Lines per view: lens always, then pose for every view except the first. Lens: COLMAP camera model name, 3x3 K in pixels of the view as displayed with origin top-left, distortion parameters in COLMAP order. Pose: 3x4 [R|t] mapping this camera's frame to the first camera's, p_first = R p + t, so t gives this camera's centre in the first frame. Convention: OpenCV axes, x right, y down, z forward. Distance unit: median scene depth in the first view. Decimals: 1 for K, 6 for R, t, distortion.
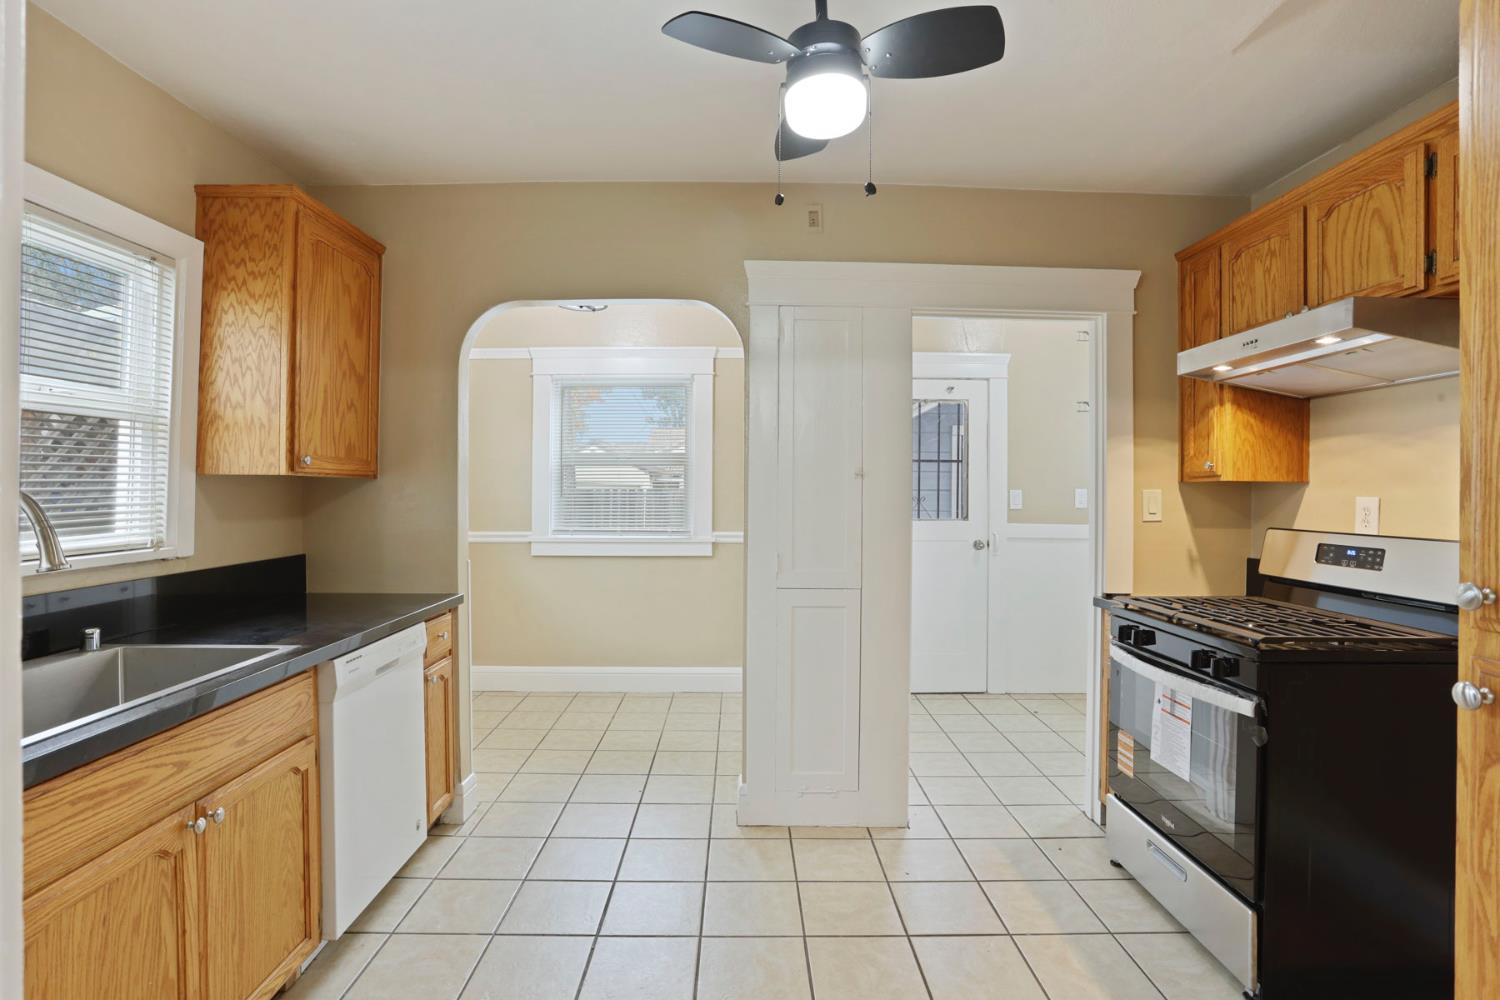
lens RADIAL K [[733.0, 0, 752.1], [0, 733.0, 491.9], [0, 0, 1]] dist [-0.005064, -0.000123]
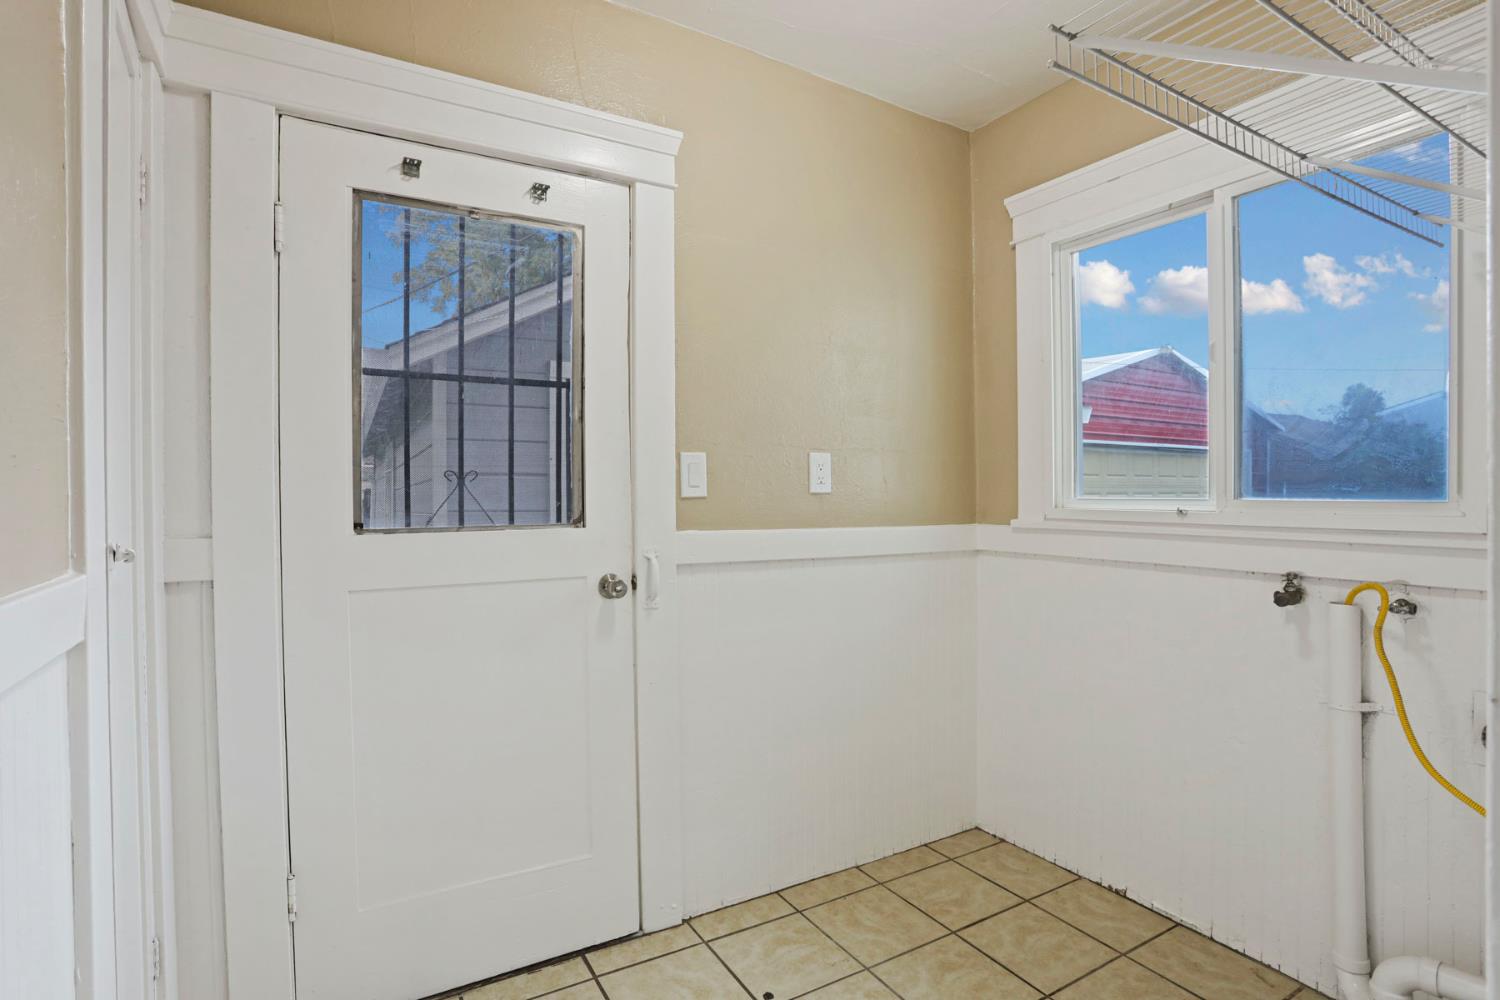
lens RADIAL K [[733.0, 0, 754.4], [0, 733.0, 491.5], [0, 0, 1]] dist [-0.005064, -0.000123]
pose [[0.860408, -0.006408, 0.509565, 0.170174], [0.008003, 0.999968, -0.000937, 0.020633], [-0.509543, 0.004884, 0.860431, 0.608226]]
